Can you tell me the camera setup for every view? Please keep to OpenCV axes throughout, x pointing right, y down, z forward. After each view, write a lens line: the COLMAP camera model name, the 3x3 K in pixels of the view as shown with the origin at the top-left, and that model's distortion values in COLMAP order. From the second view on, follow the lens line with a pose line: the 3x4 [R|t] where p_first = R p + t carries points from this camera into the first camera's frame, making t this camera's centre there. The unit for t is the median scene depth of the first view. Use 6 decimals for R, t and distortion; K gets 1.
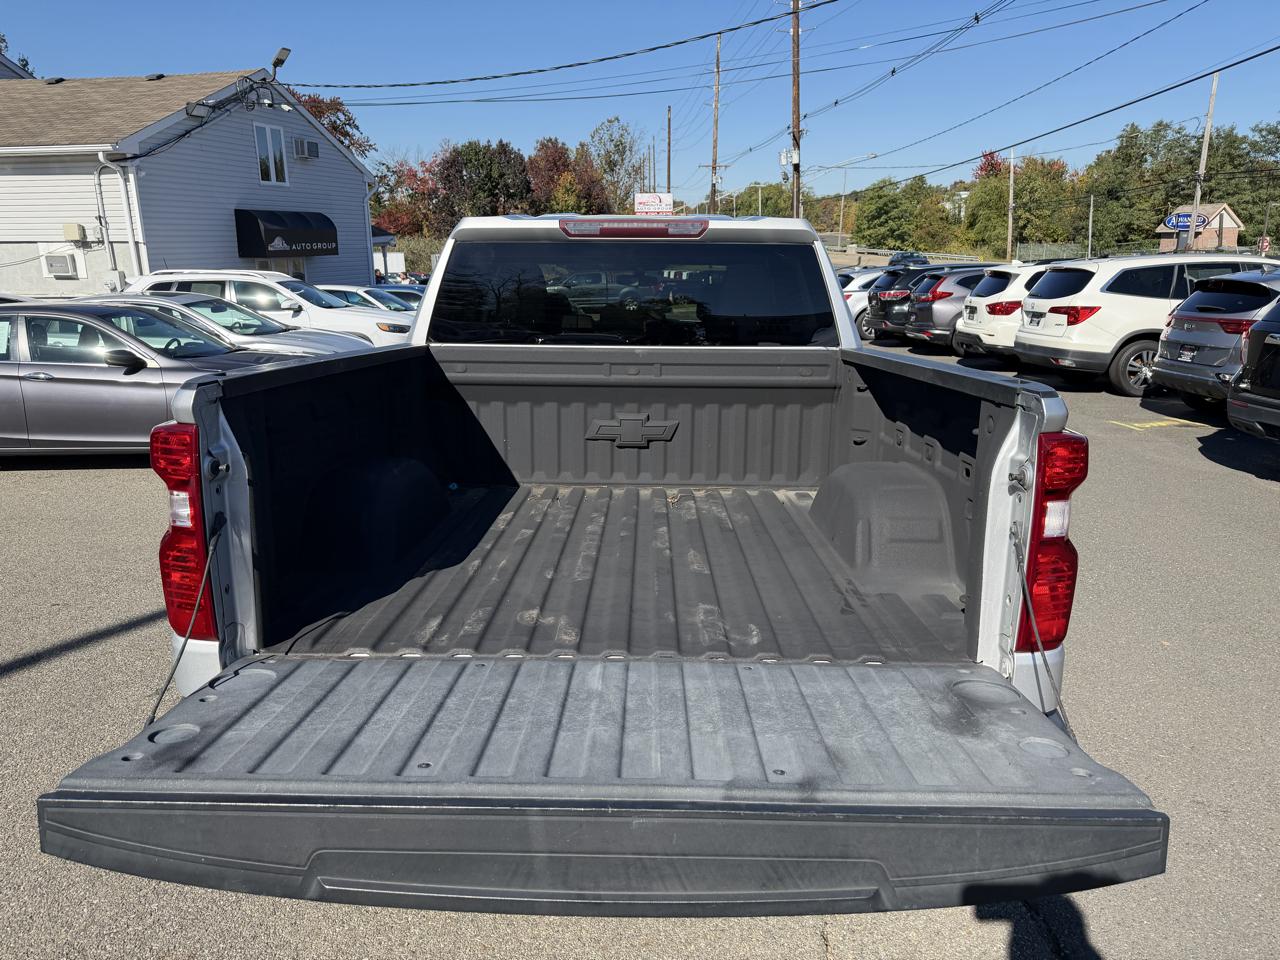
lens RADIAL K [[908.5, 0, 634.9], [0, 908.5, 494.5], [0, 0, 1]] dist [0.039821, -0.043824]
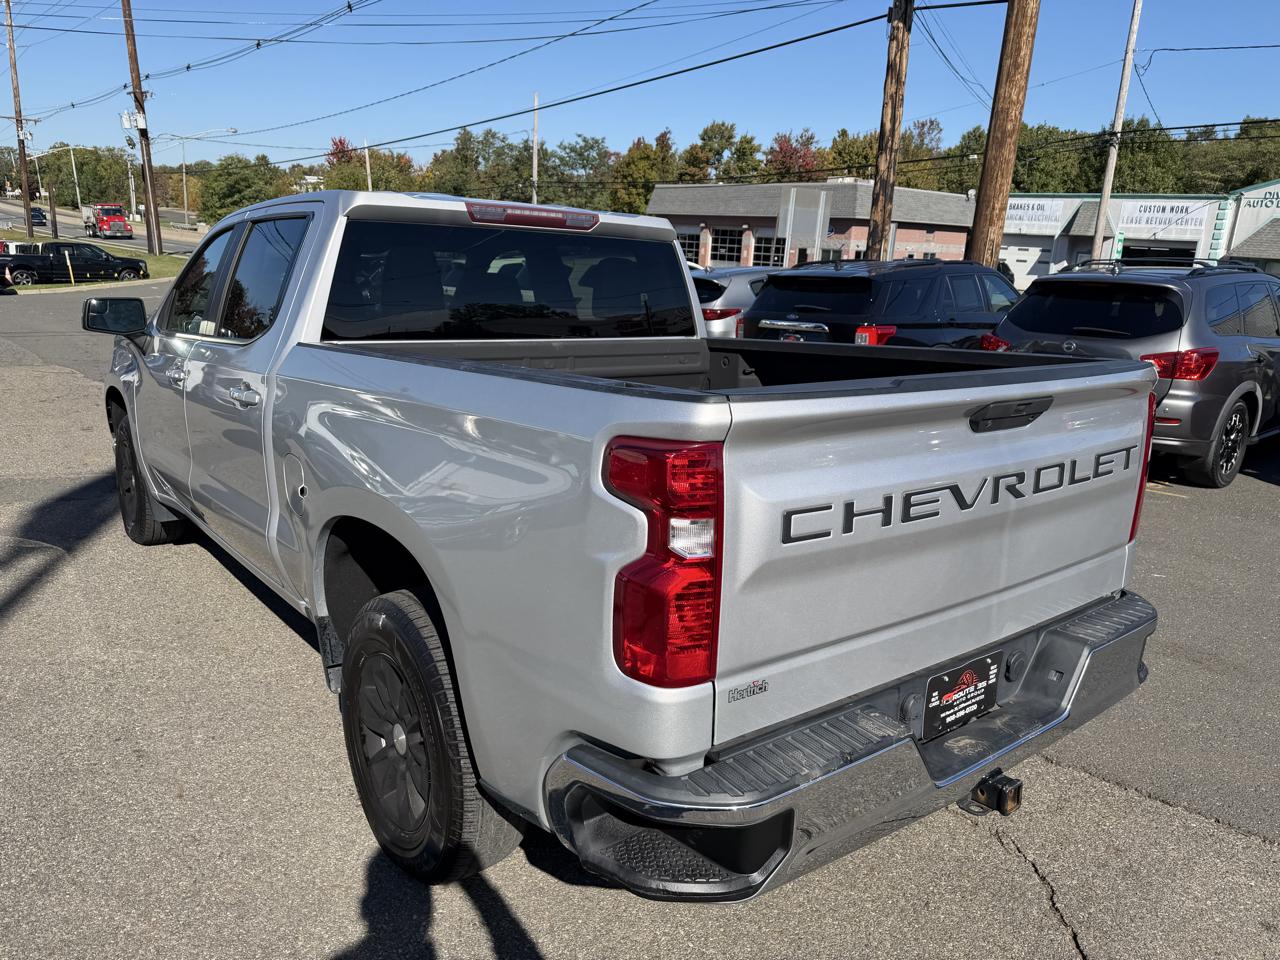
lens RADIAL K [[908.5, 0, 644.7], [0, 908.5, 489.5], [0, 0, 1]] dist [0.039821, -0.043824]
pose [[0.774536, -0.126861, 0.619678, -0.122145], [0.120472, 0.991334, 0.052368, -0.009498], [-0.620952, 0.034093, 0.783107, 0.040386]]
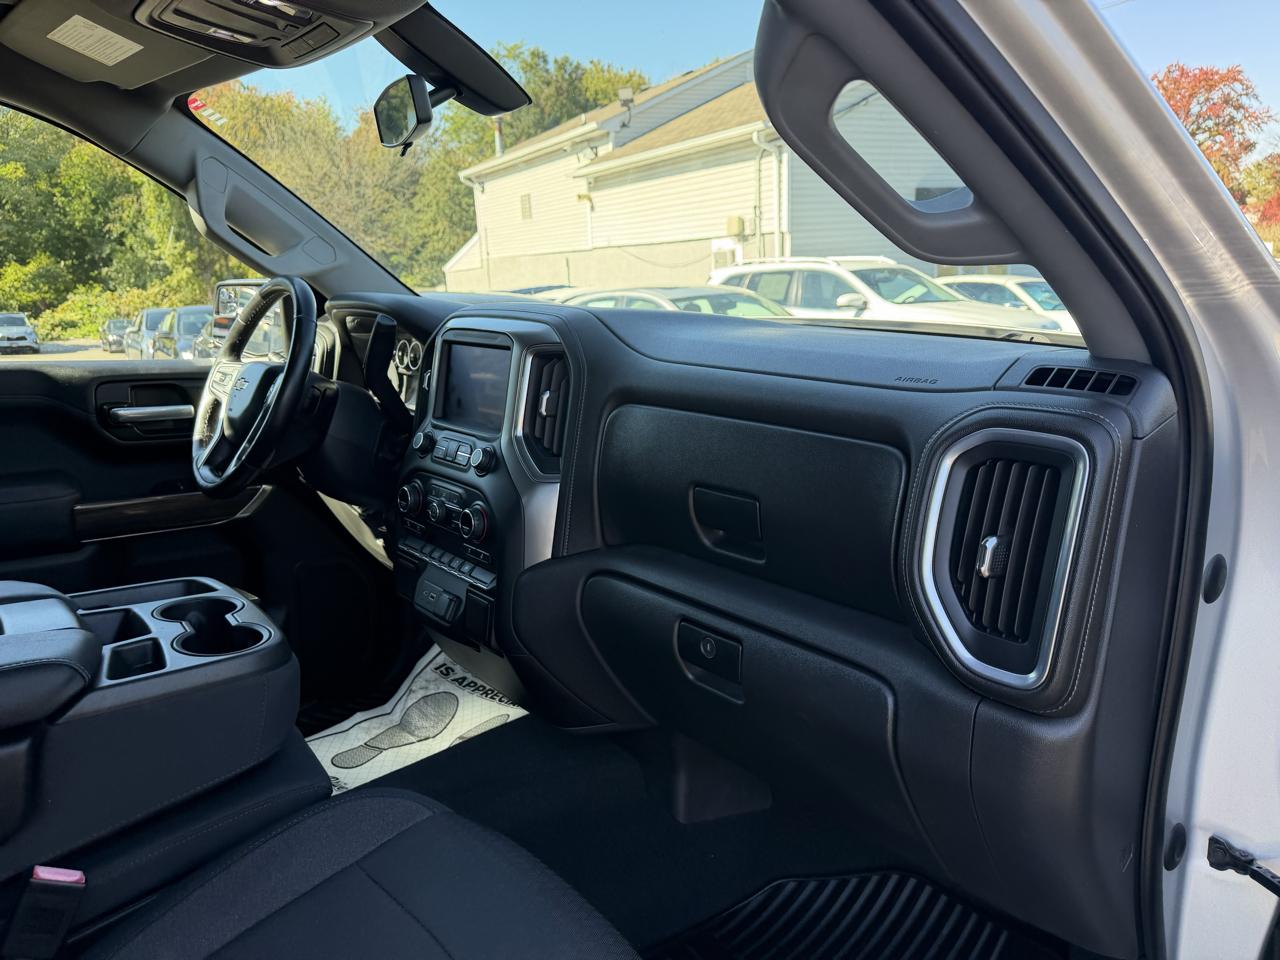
lens RADIAL K [[908.5, 0, 652.1], [0, 908.5, 503.8], [0, 0, 1]] dist [0.039821, -0.043824]
pose [[0.654758, 0.167739, -0.736991, 0.067854], [-0.163879, 0.983374, 0.078223, -0.060899], [0.737859, 0.069561, 0.671361, 0.312367]]
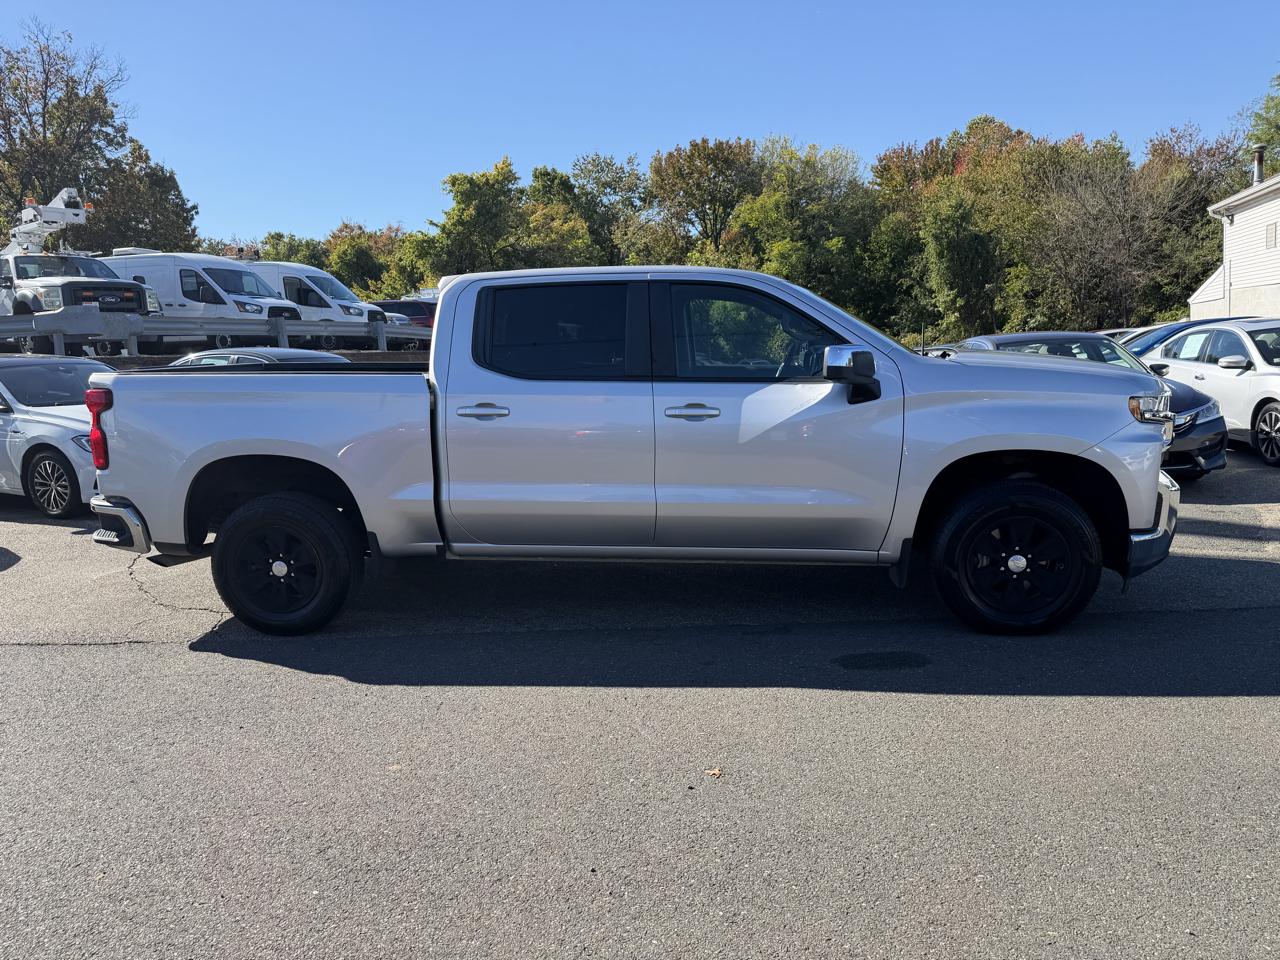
lens RADIAL K [[908.5, 0, 602.3], [0, 908.5, 475.4], [0, 0, 1]] dist [0.039821, -0.043824]
pose [[-0.125319, 0.142063, -0.981893, 0.344560], [-0.184250, 0.969146, 0.163734, -0.063828], [0.974858, 0.201433, -0.095277, 0.312546]]
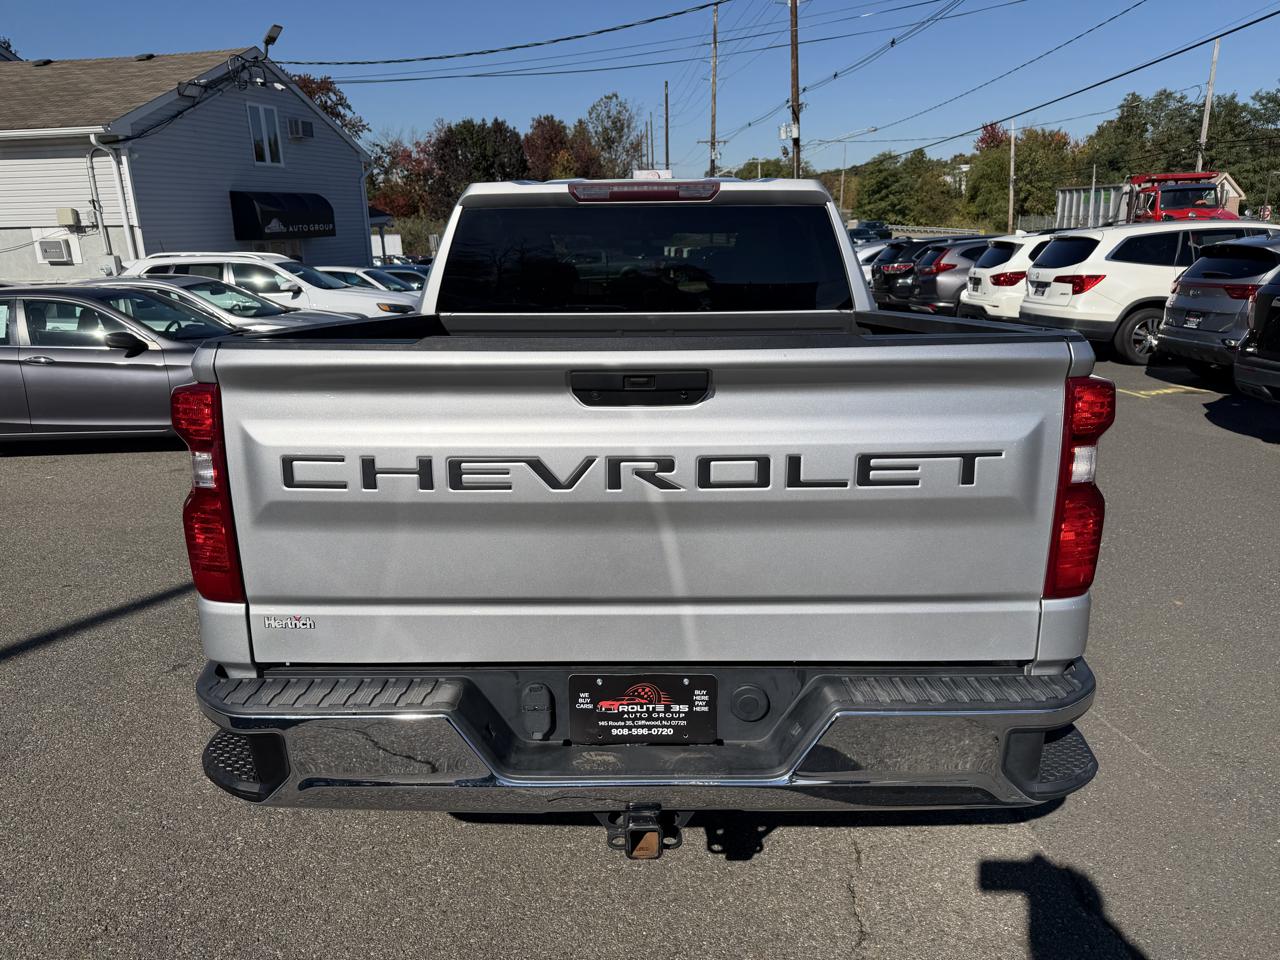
lens RADIAL K [[908.5, 0, 644.4], [0, 908.5, 501.0], [0, 0, 1]] dist [0.039821, -0.043824]
pose [[0.999827, -0.017303, 0.006893, -0.002988], [0.017109, 0.999481, 0.027286, 0.003502], [-0.007361, -0.027163, 0.999604, 0.000507]]
